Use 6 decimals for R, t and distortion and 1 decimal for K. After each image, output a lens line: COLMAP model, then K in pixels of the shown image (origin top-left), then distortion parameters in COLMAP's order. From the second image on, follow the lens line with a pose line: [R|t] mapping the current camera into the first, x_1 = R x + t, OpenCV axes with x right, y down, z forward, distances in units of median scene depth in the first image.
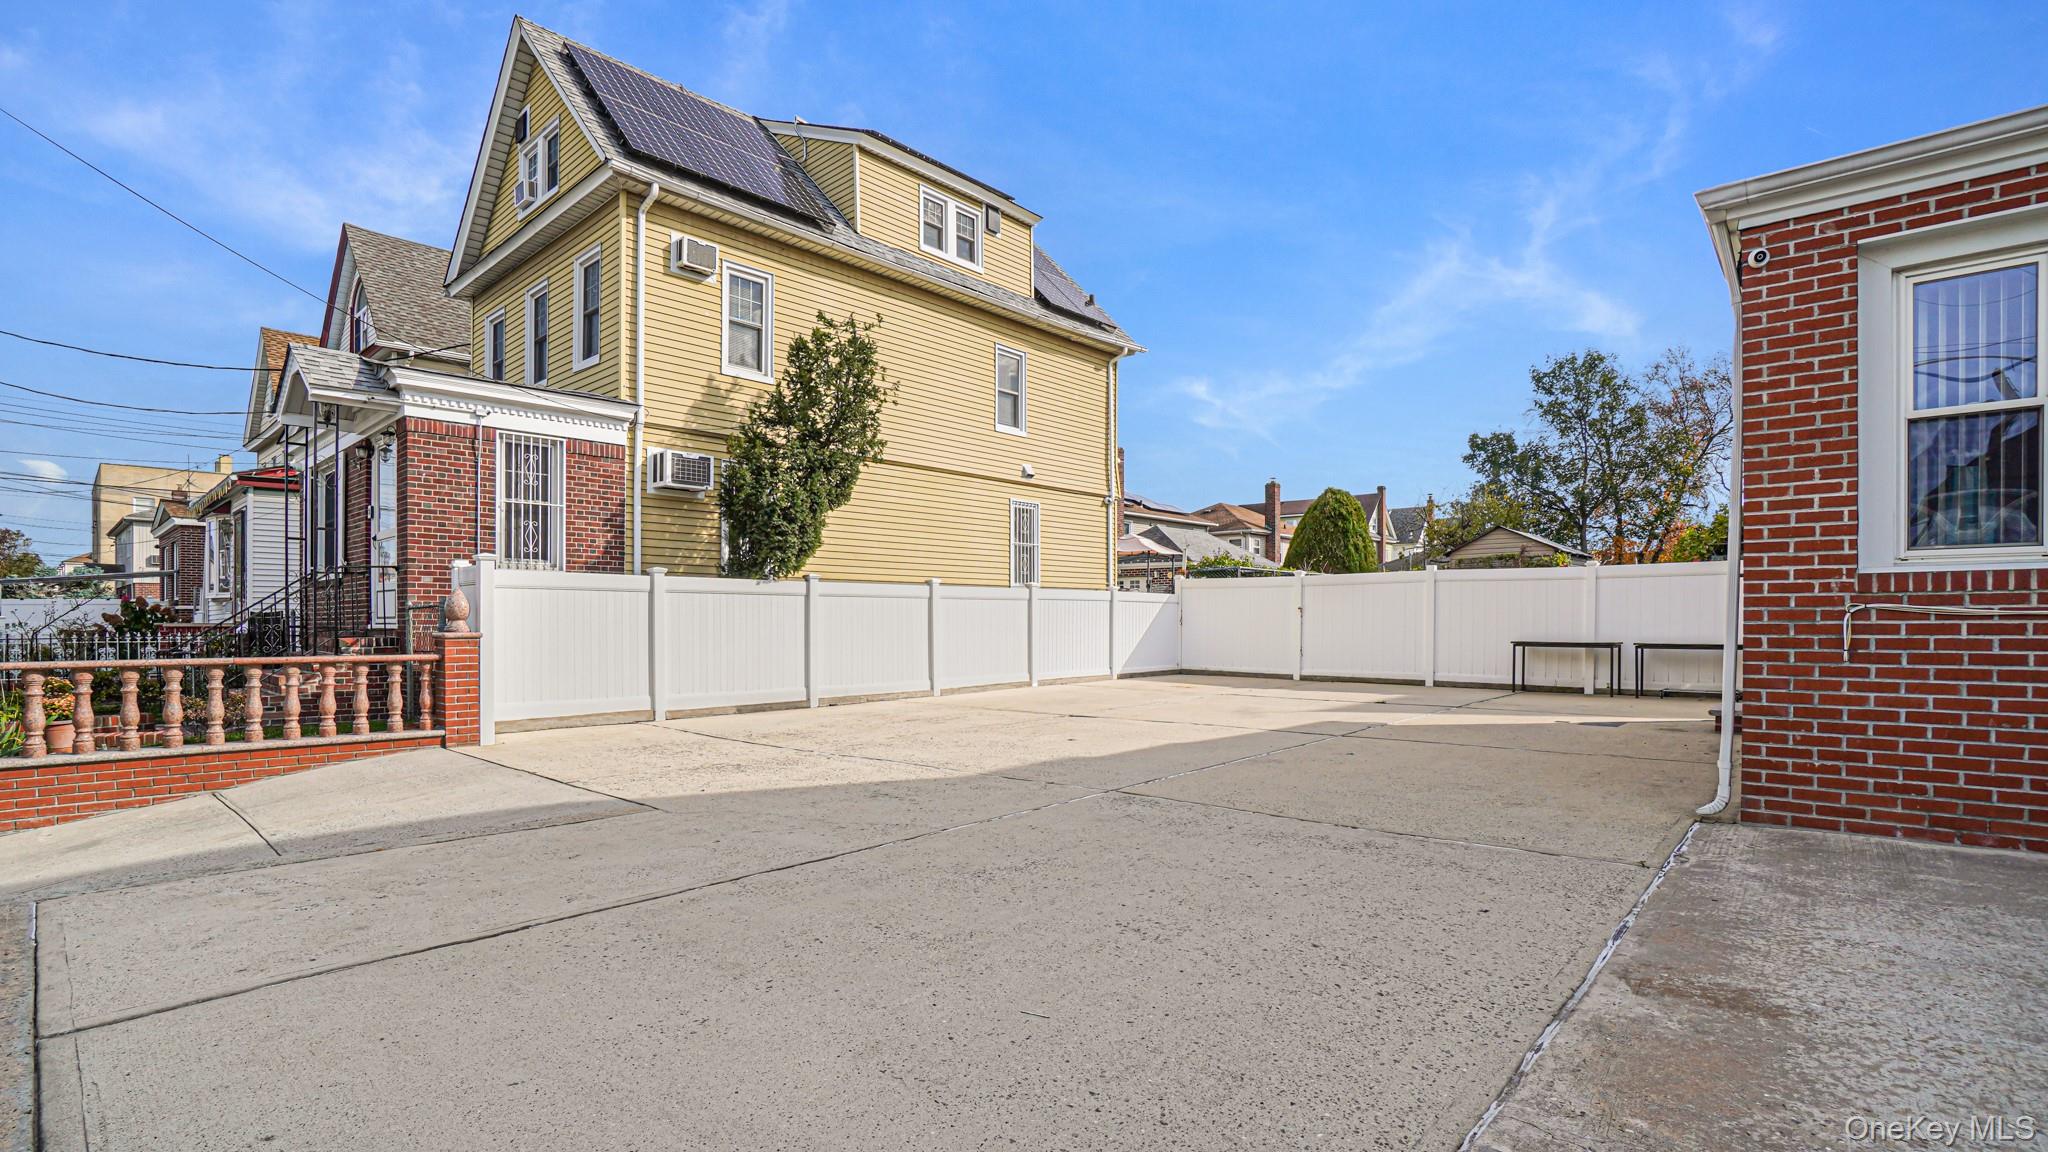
lens RADIAL K [[935.8, 0, 979.2], [0, 935.8, 617.4], [0, 0, 1]] dist [-0.060265, 0.020887]
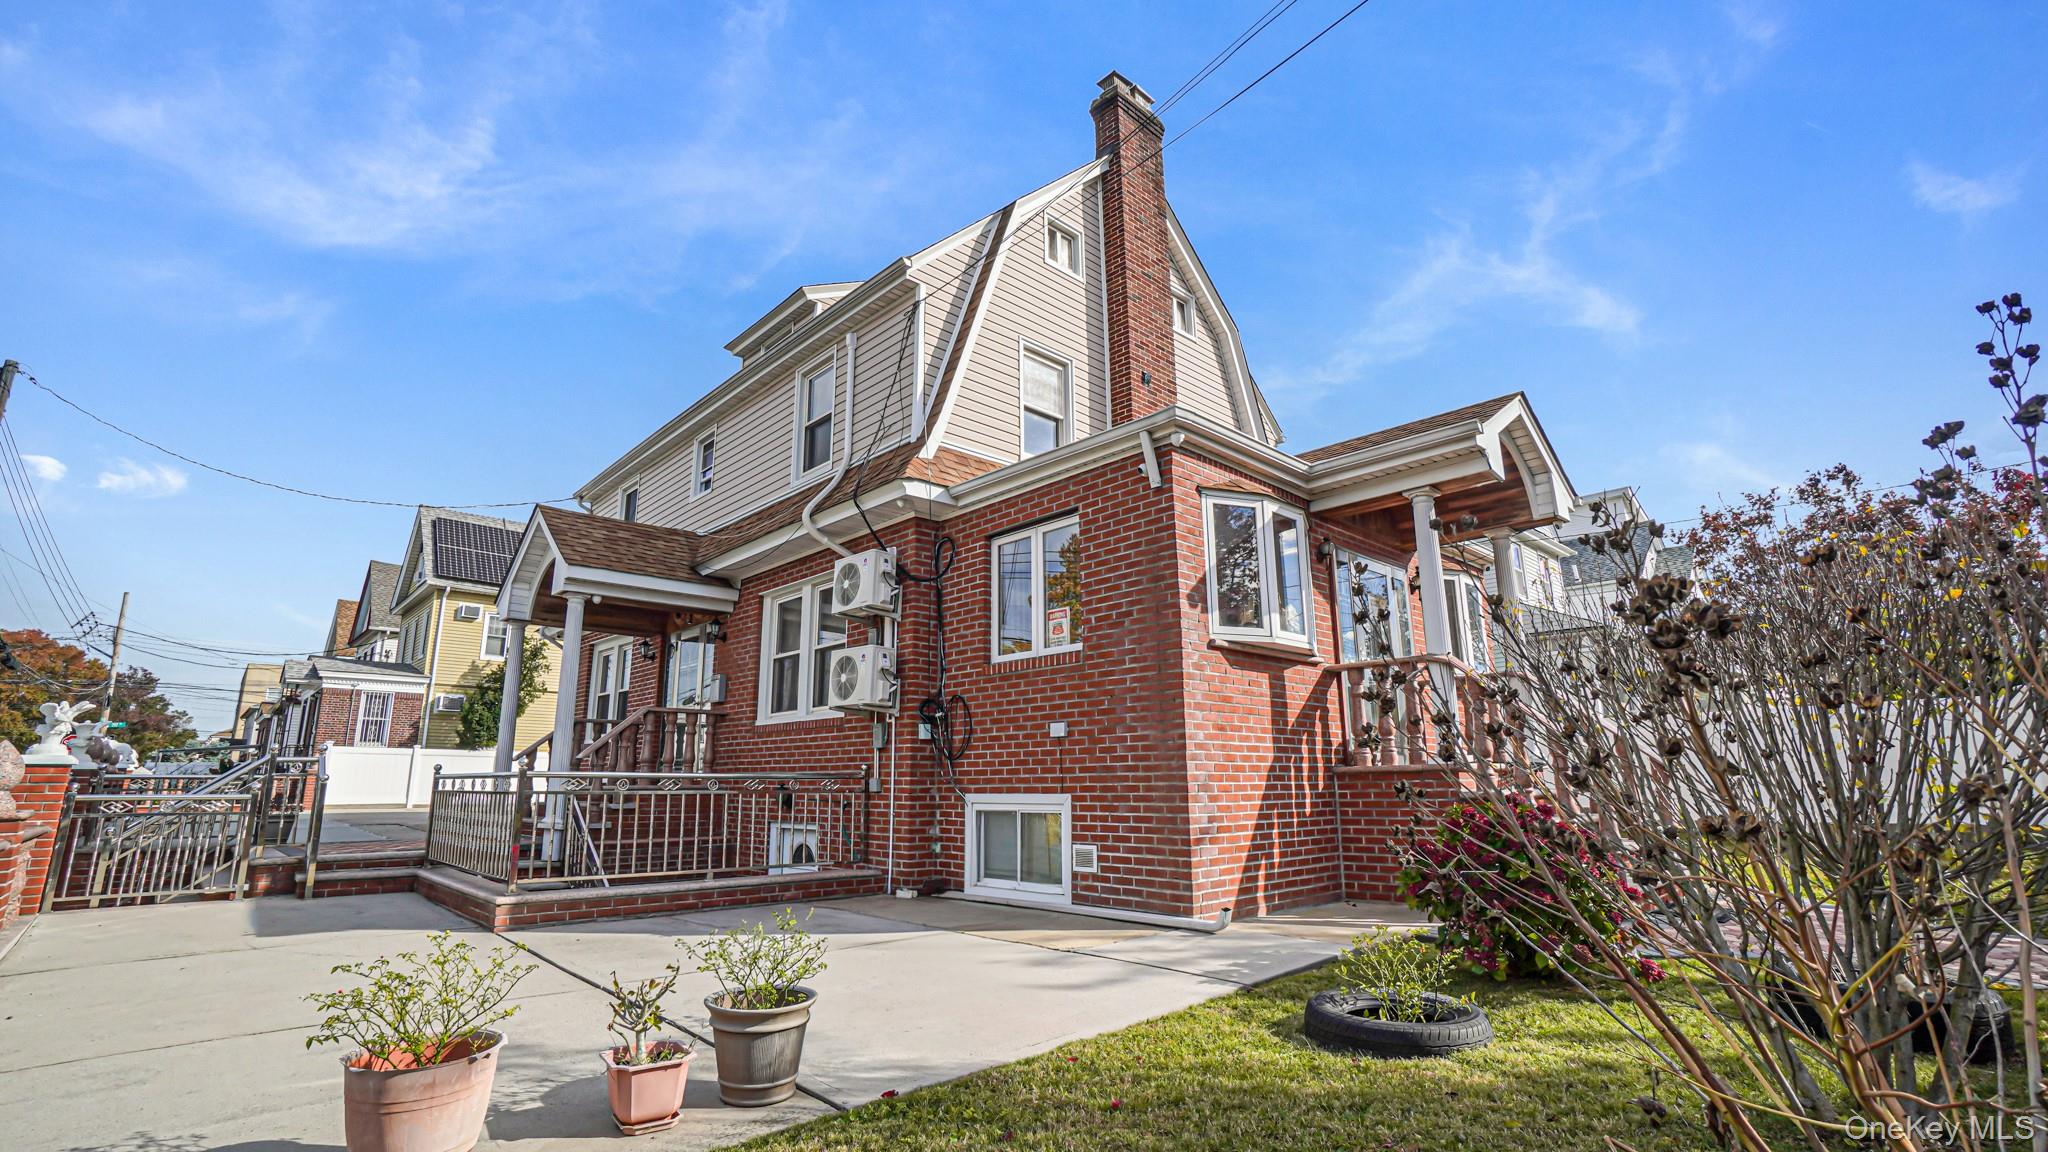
lens RADIAL K [[903.1, 0, 1024.4], [0, 903.1, 588.1], [0, 0, 1]] dist [0.000448, 0.000385]
pose [[0.997058, -0.020561, -0.073847, 1.282374], [0.004700, 0.977941, -0.208828, 0.042524], [0.076511, 0.207867, 0.975160, -1.166566]]
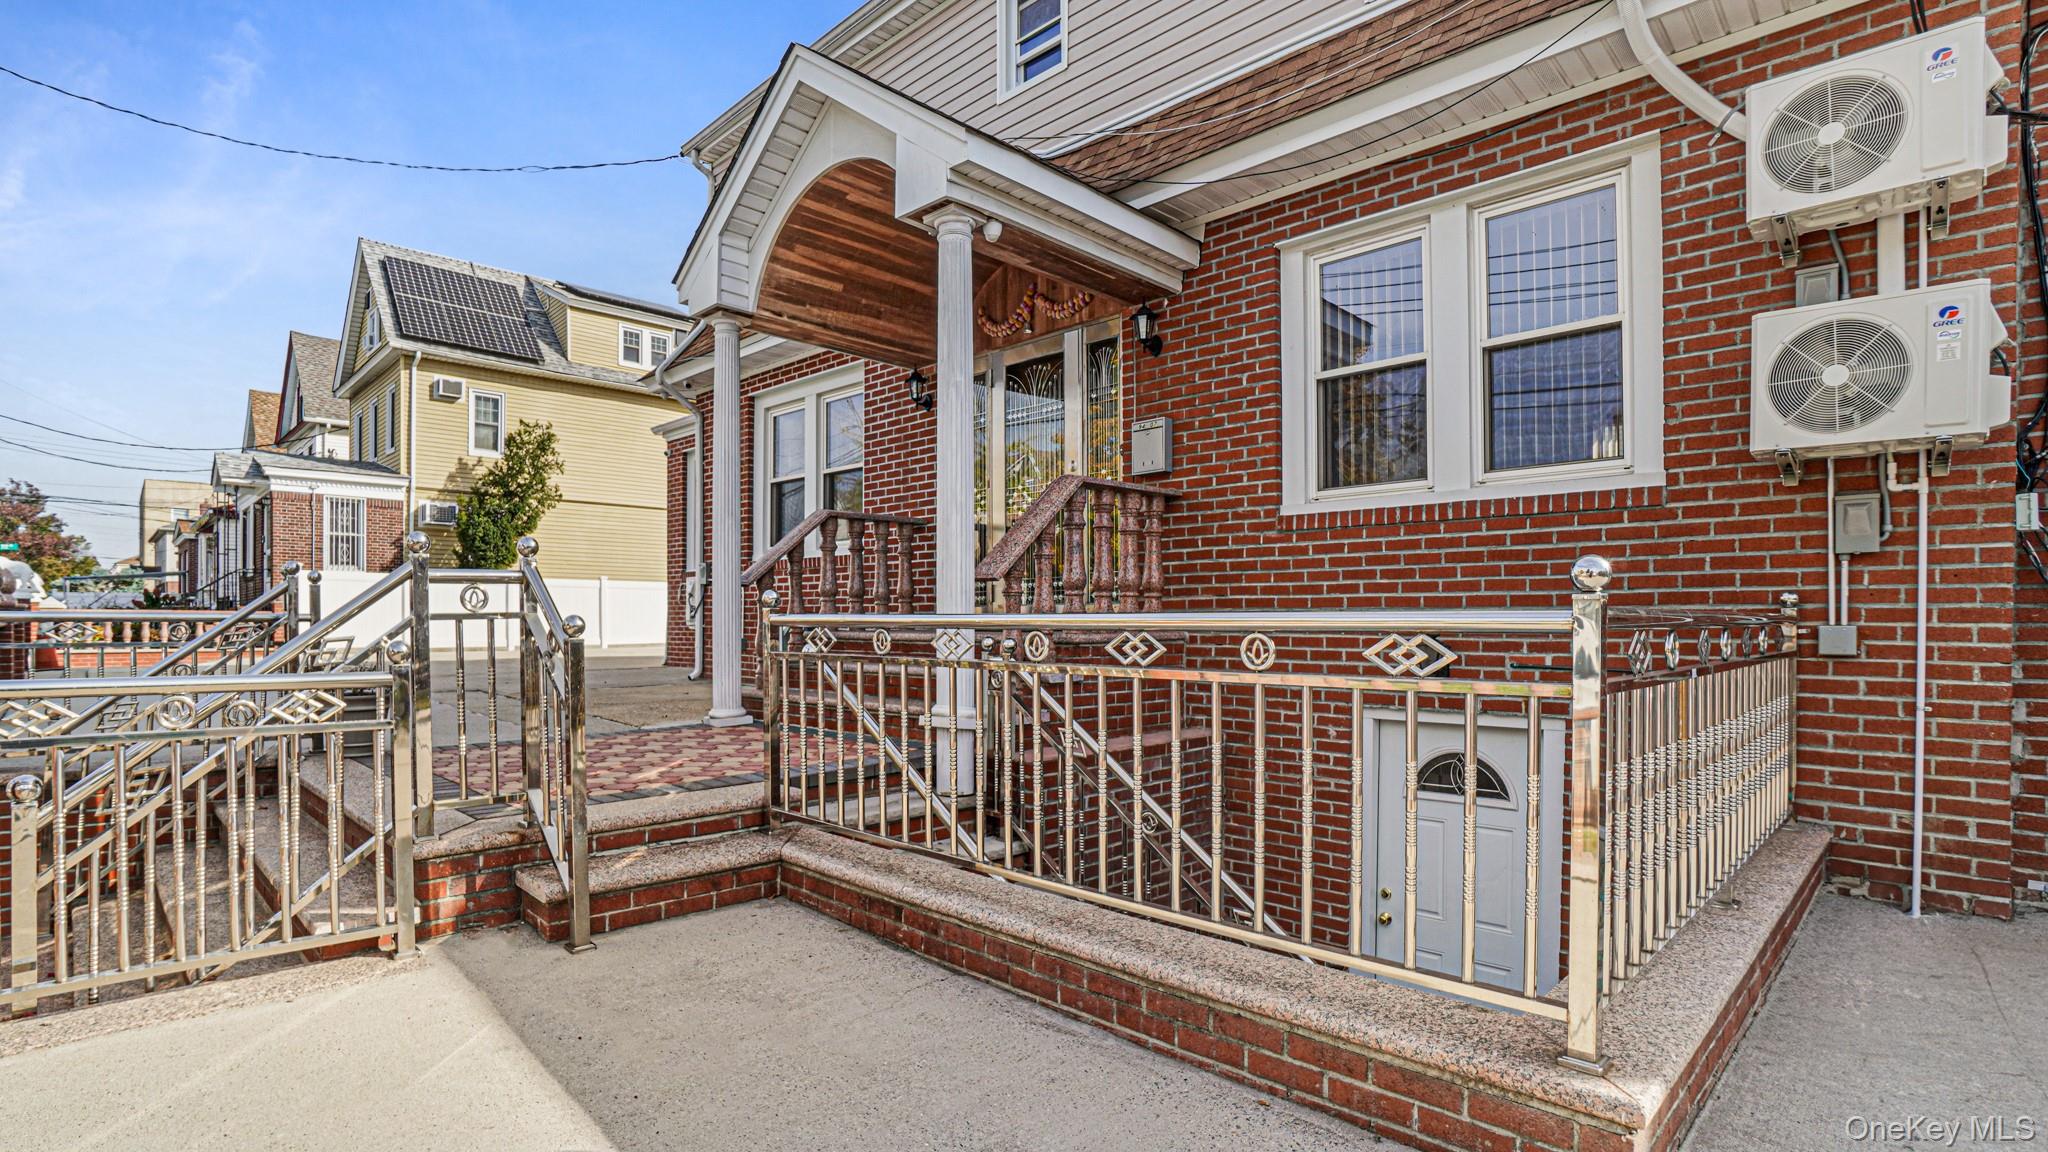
lens RADIAL K [[981.9, 0, 989.6], [0, 981.9, 615.0], [0, 0, 1]] dist [-0.026968, 0.001127]
pose [[0.998107, -0.003984, -0.061366, 0.799584], [0.004059, 0.999991, 0.001082, 0.034369], [0.061361, -0.001329, 0.998115, -0.742930]]
